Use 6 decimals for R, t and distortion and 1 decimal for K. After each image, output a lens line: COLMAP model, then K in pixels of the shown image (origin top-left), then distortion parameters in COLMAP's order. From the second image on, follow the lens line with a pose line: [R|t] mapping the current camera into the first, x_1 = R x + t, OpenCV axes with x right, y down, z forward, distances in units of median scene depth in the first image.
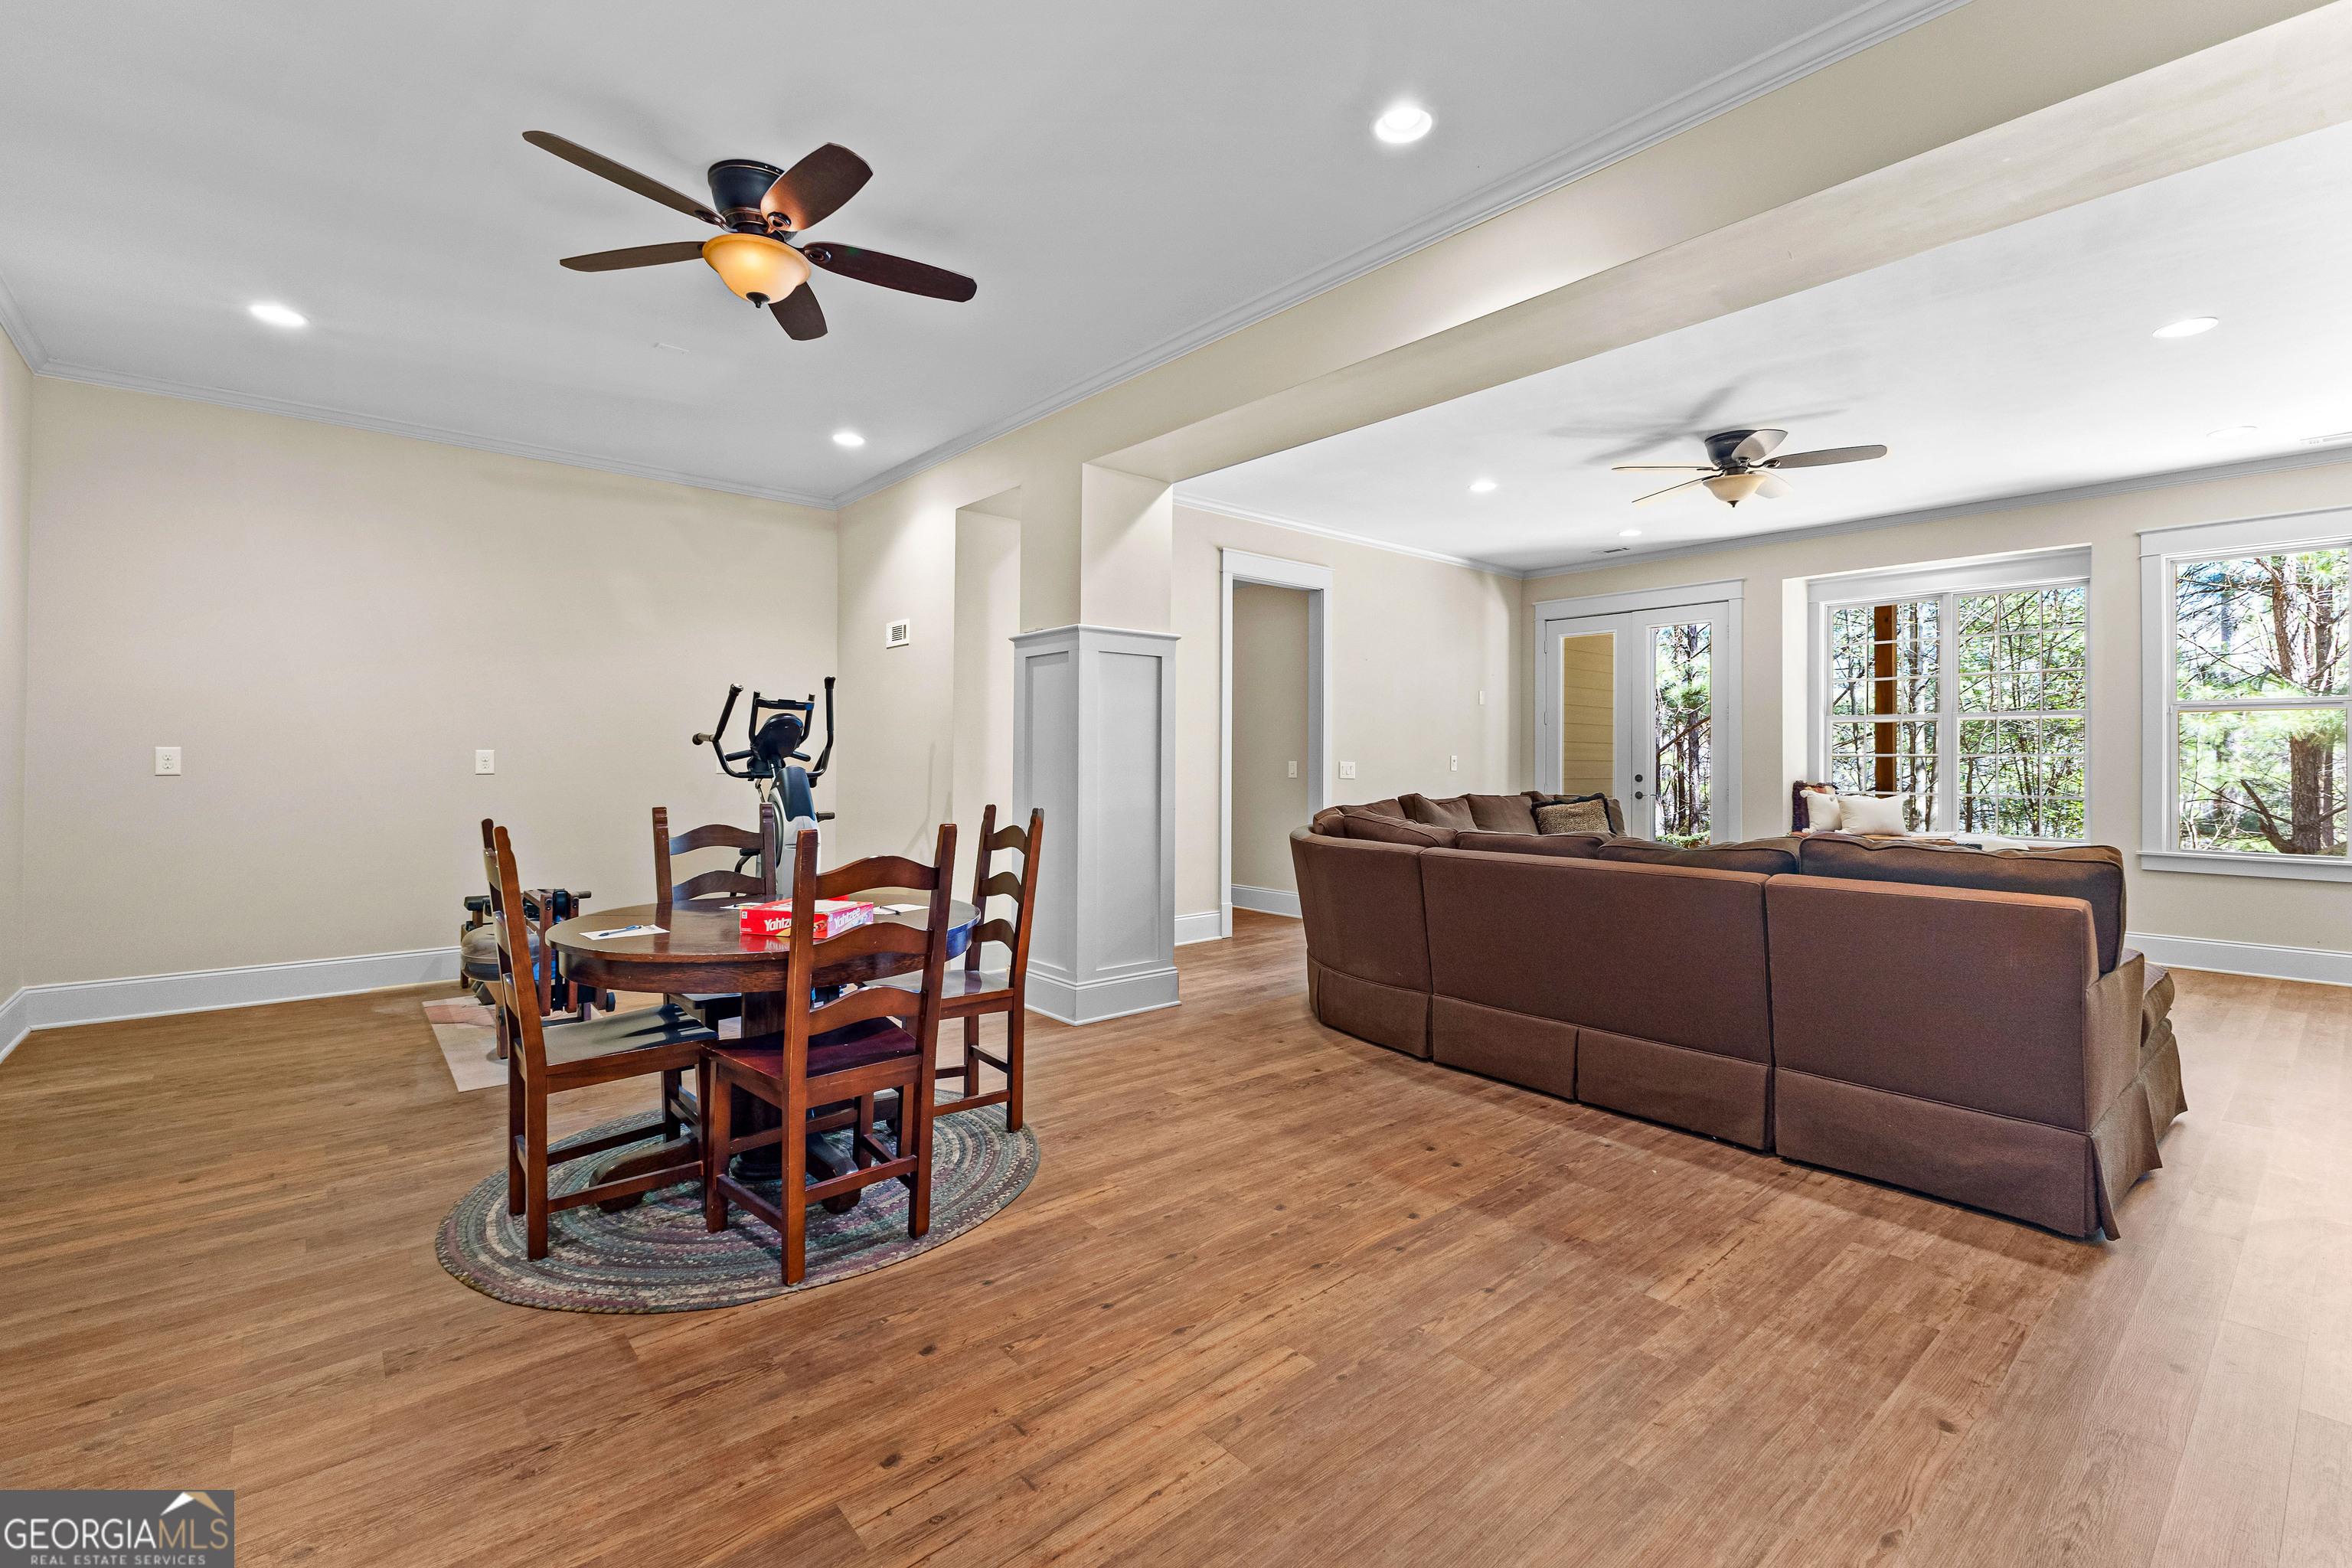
lens RADIAL K [[1022.6, 0, 1184.9], [0, 1022.6, 754.2], [0, 0, 1]] dist [0.010602, -0.000856]
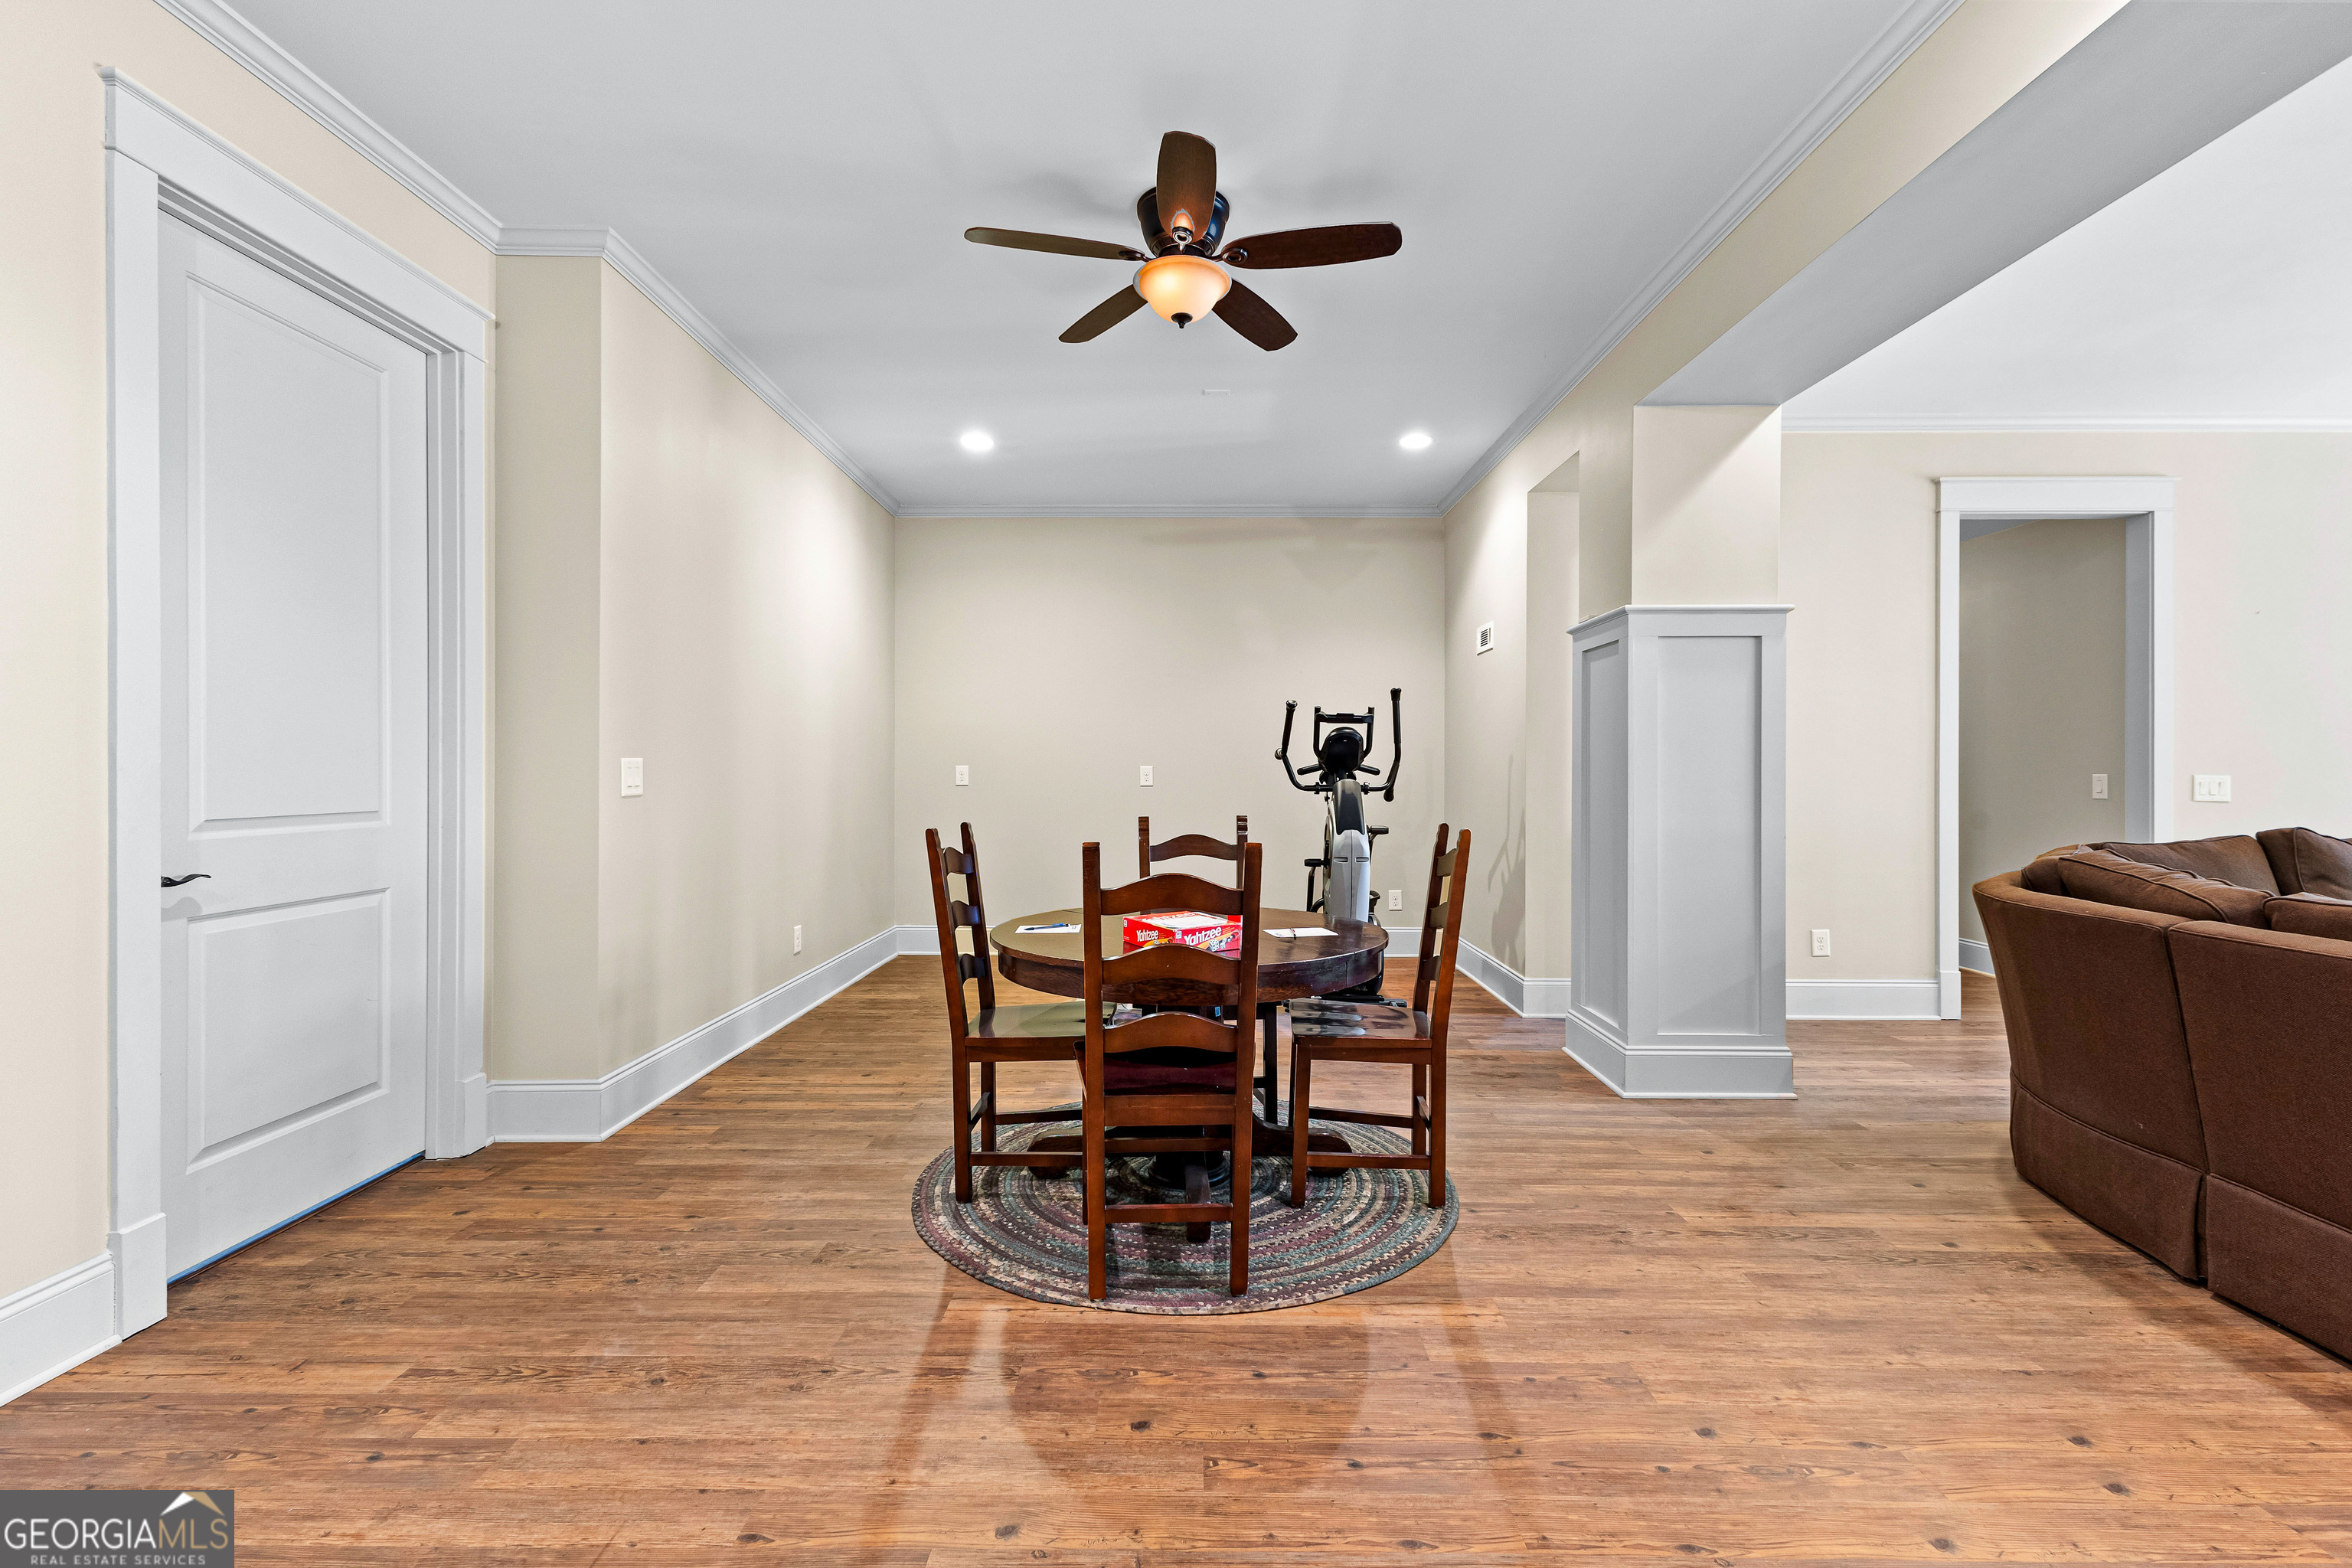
lens RADIAL K [[1015.2, 0, 1182.6], [0, 1015.2, 773.7], [0, 0, 1]] dist [0.011547, -0.002056]
pose [[0.752173, -0.002308, -0.658962, 0.252393], [0.004972, 0.999985, 0.002173, 0.004846], [0.658947, -0.004910, 0.752173, 0.243215]]
